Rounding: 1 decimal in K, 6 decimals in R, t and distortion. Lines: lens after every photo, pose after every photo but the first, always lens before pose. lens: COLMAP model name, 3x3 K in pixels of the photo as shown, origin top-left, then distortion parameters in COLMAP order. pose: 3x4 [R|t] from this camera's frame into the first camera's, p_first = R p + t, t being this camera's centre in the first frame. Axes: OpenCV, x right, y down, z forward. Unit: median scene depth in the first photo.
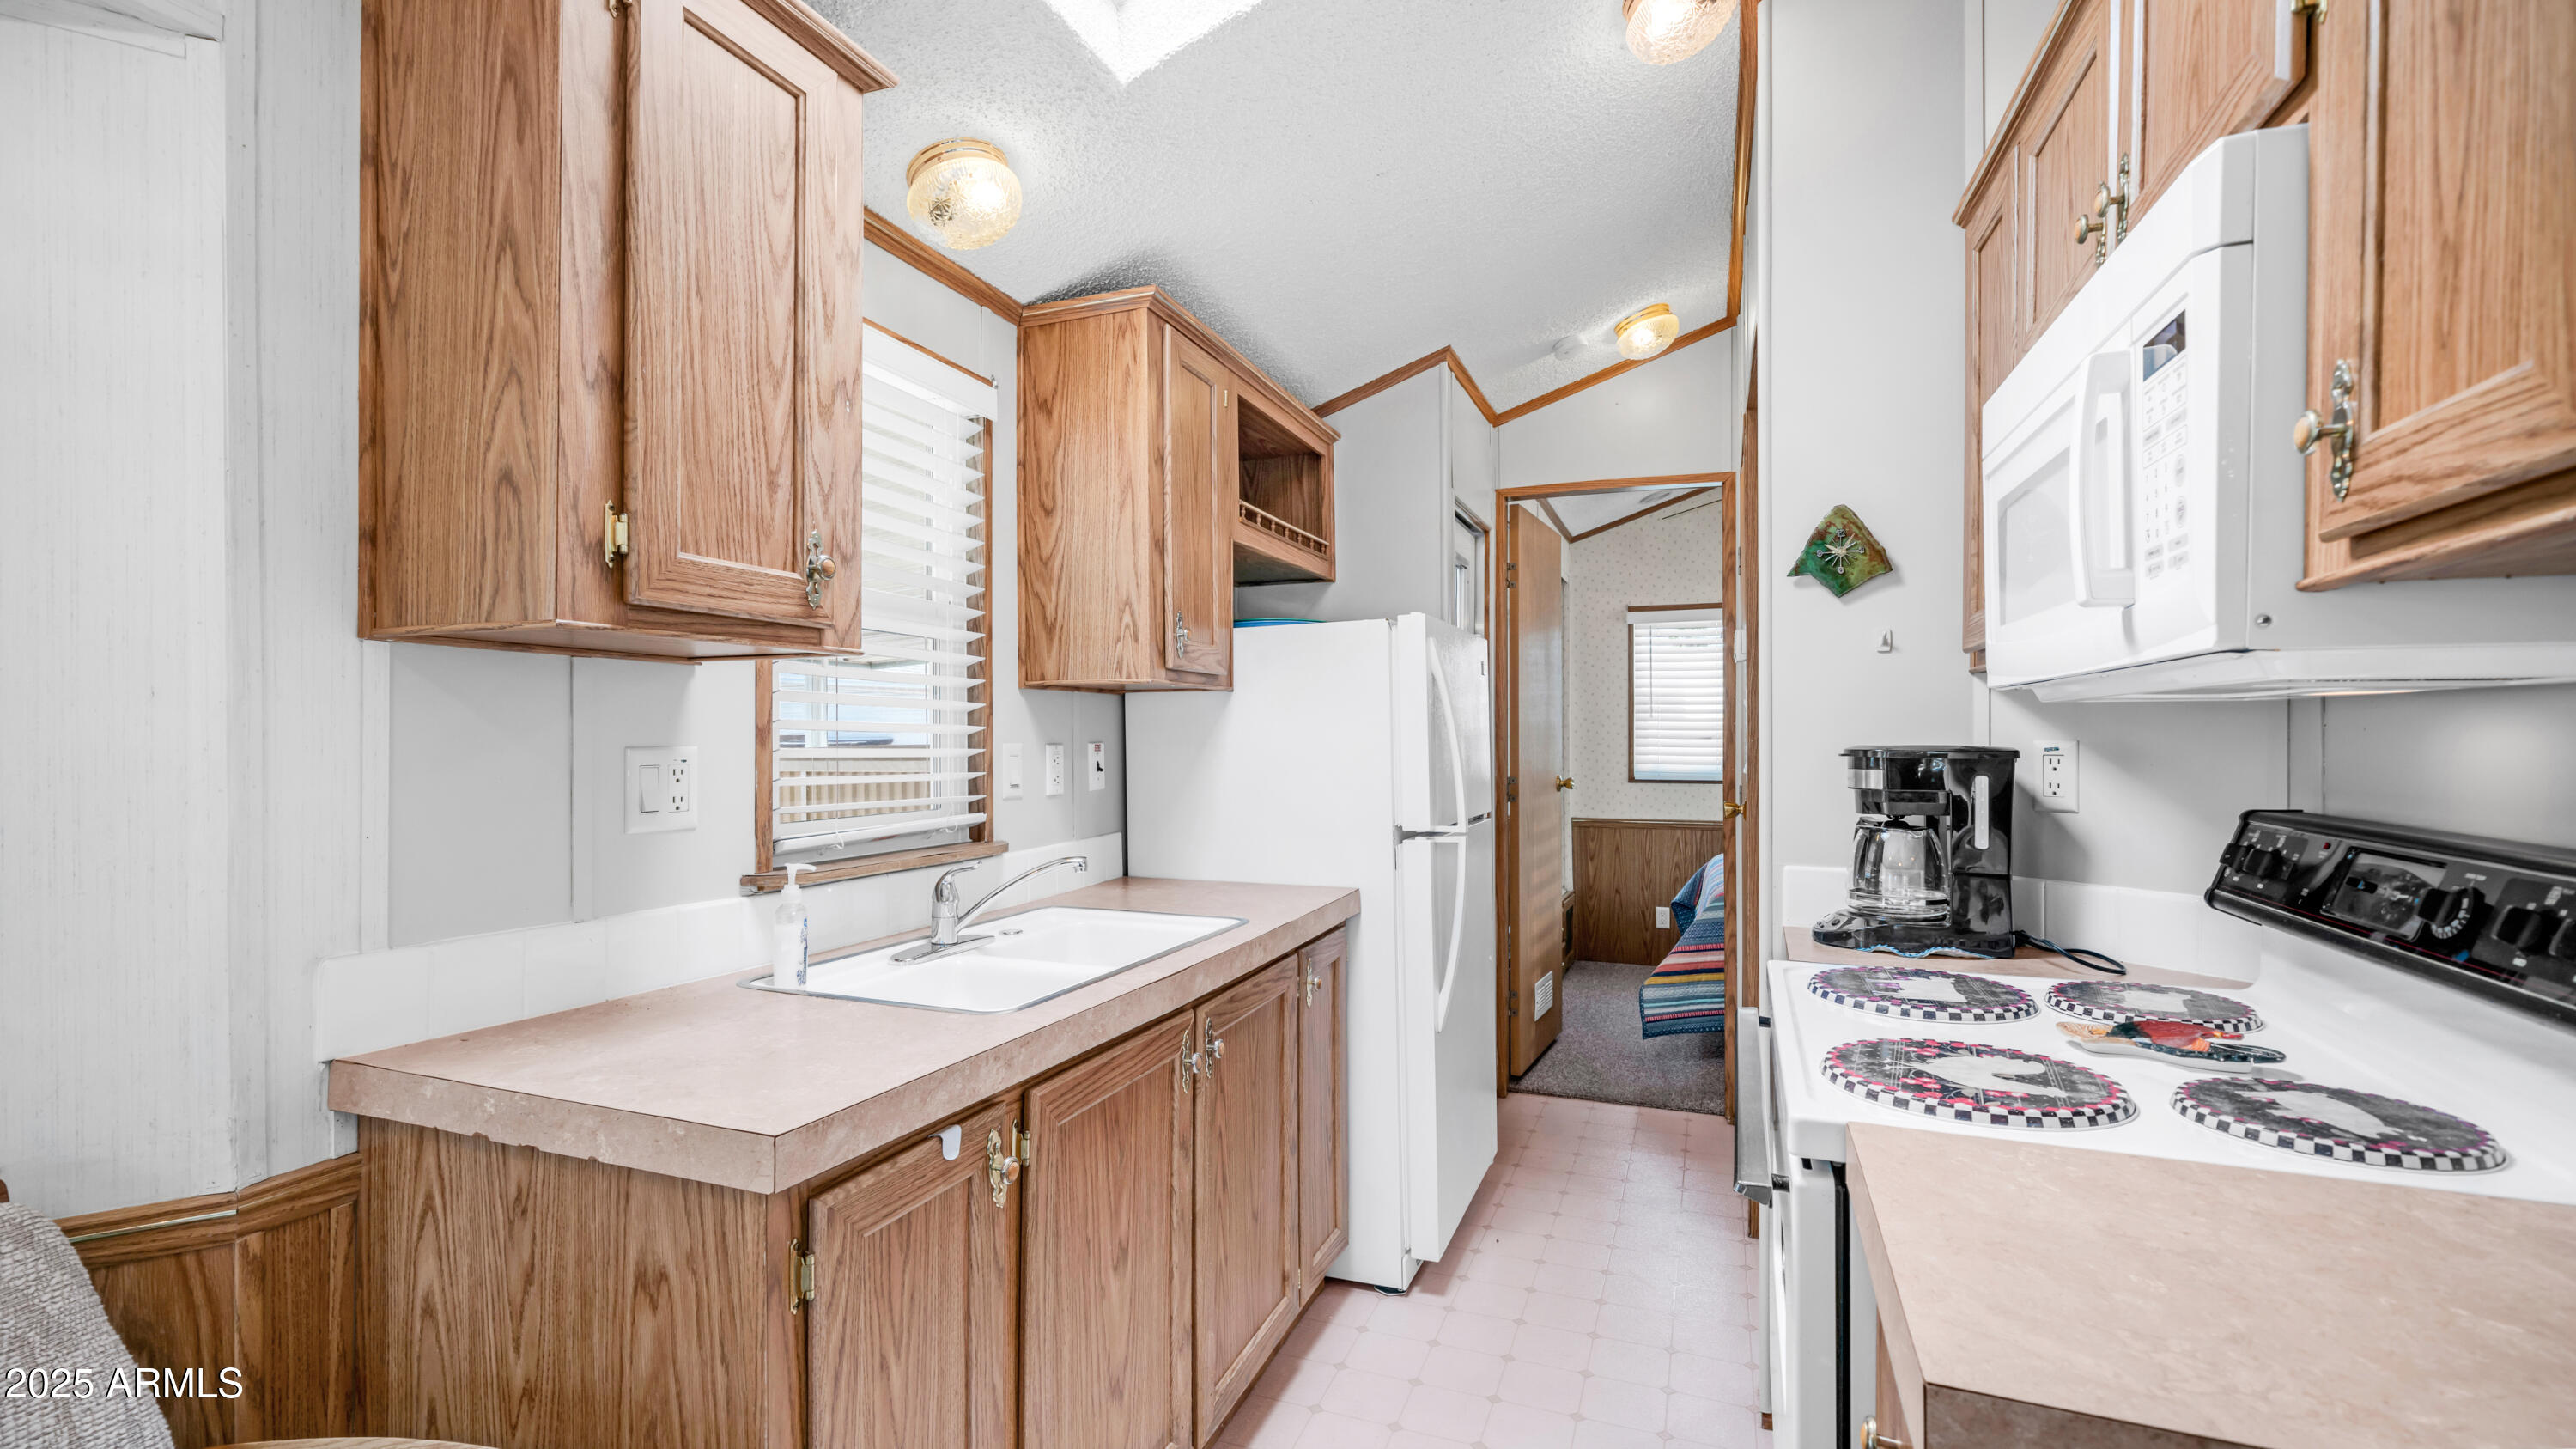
lens RADIAL K [[1154.6, 0, 1249.6], [0, 1154.6, 744.3], [0, 0, 1]] dist [0.000377, 0.000182]
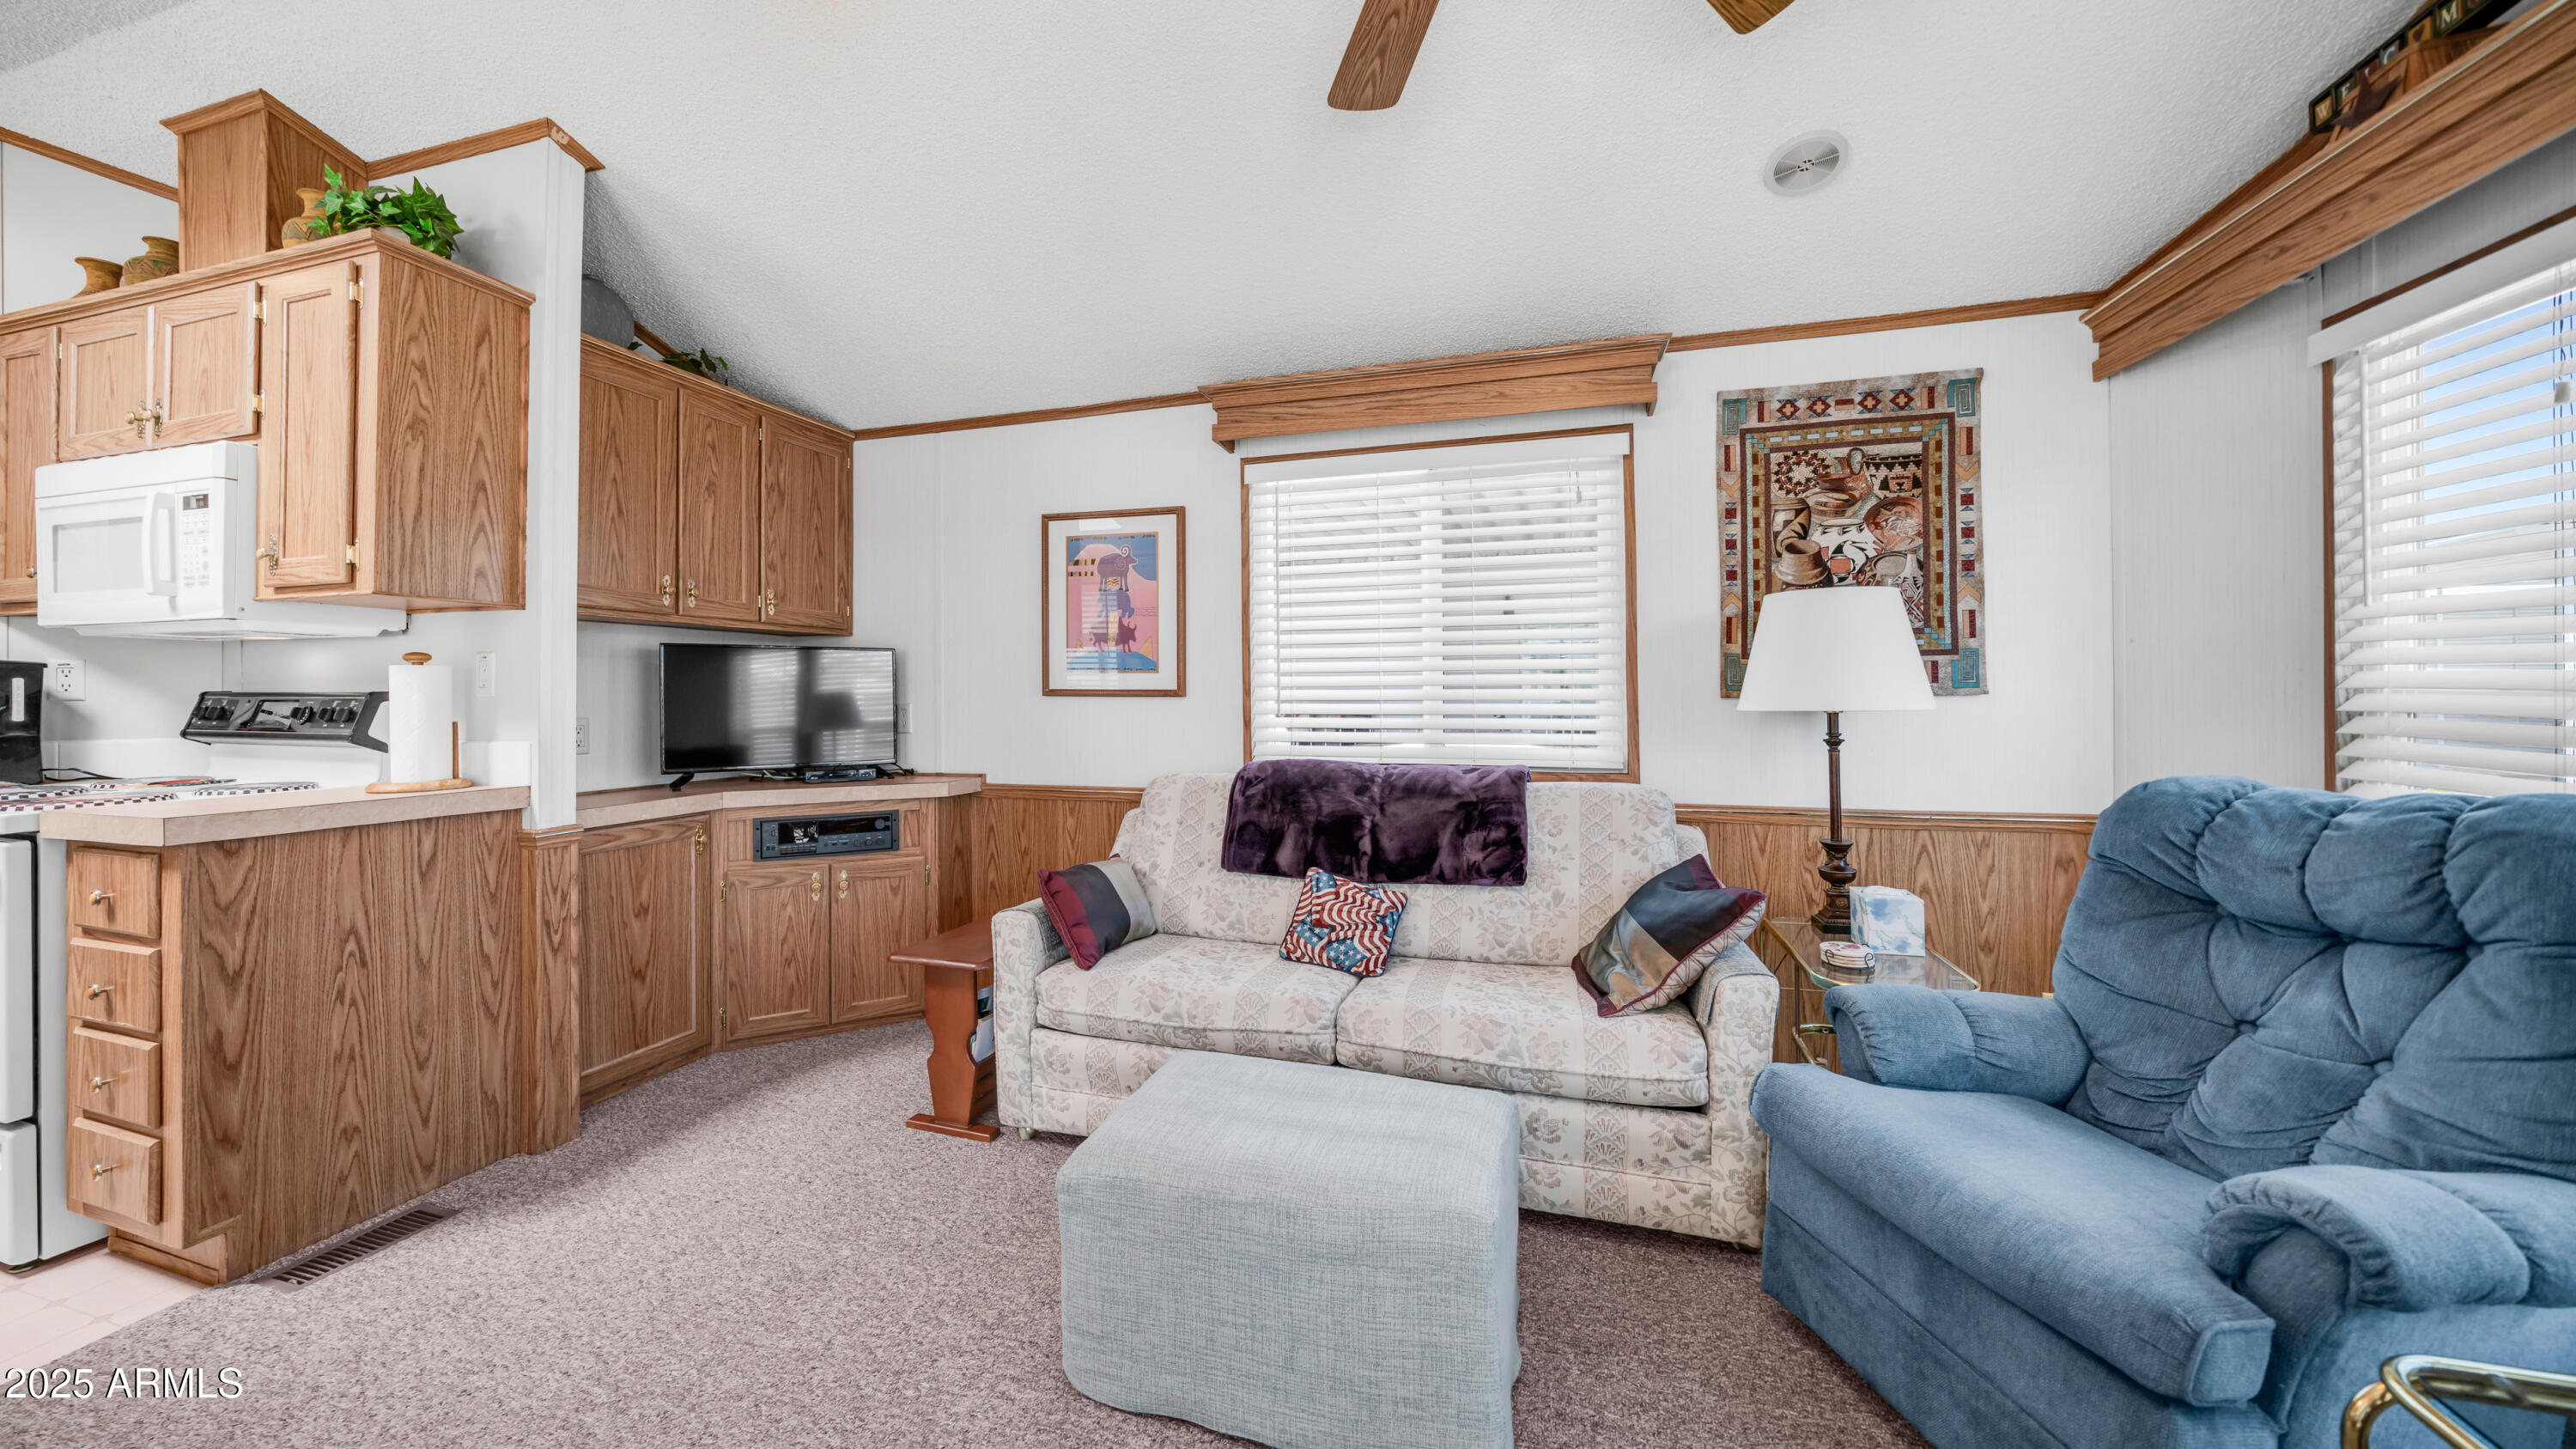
lens RADIAL K [[895.2, 0, 1262.5], [0, 895.2, 689.1], [0, 0, 1]] dist [-0.002729, -0.000086]
pose [[-0.069539, 0.003652, 0.997573, -0.600829], [0.007460, 0.999967, -0.003141, 0.046498], [-0.997551, 0.007224, -0.069564, -0.550064]]
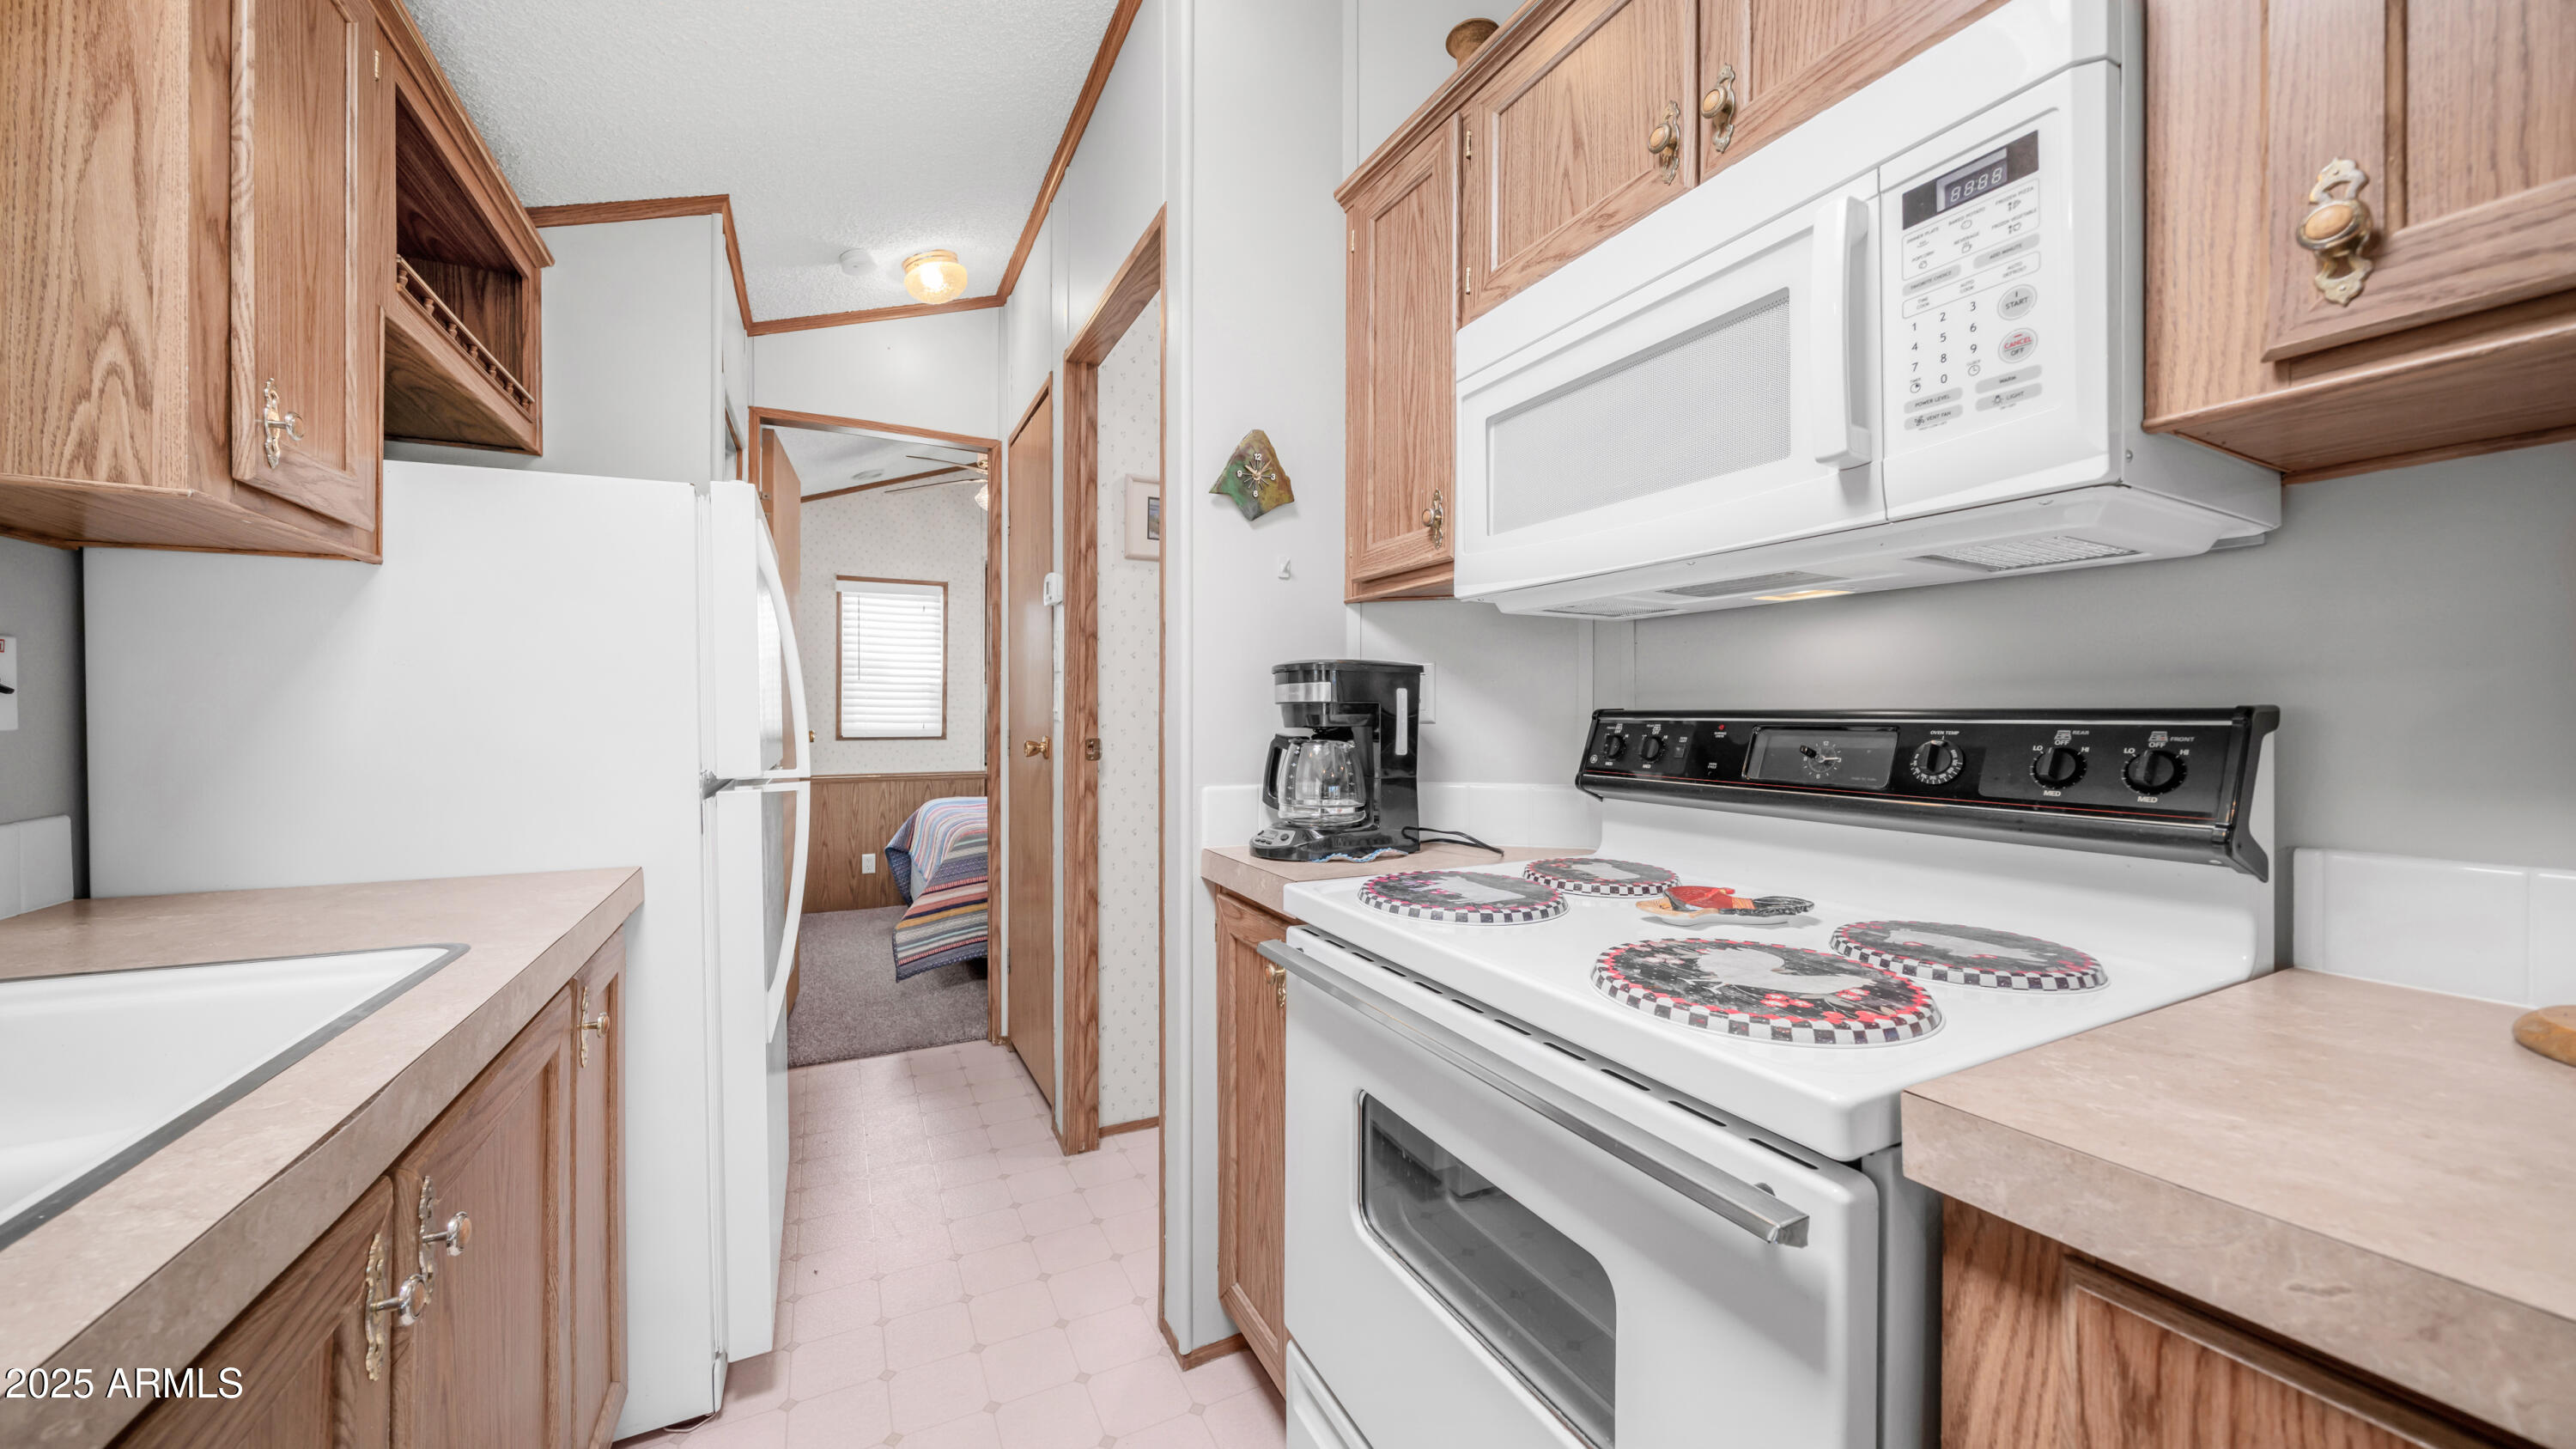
lens RADIAL K [[903.3, 0, 1281.8], [0, 903.3, 711.2], [0, 0, 1]] dist [-0.005714, 0.000161]
pose [[0.662526, 0.004925, 0.749023, -0.062395], [0.003385, 0.999948, -0.009570, 0.043374], [-0.749031, 0.008876, 0.662475, 0.396042]]
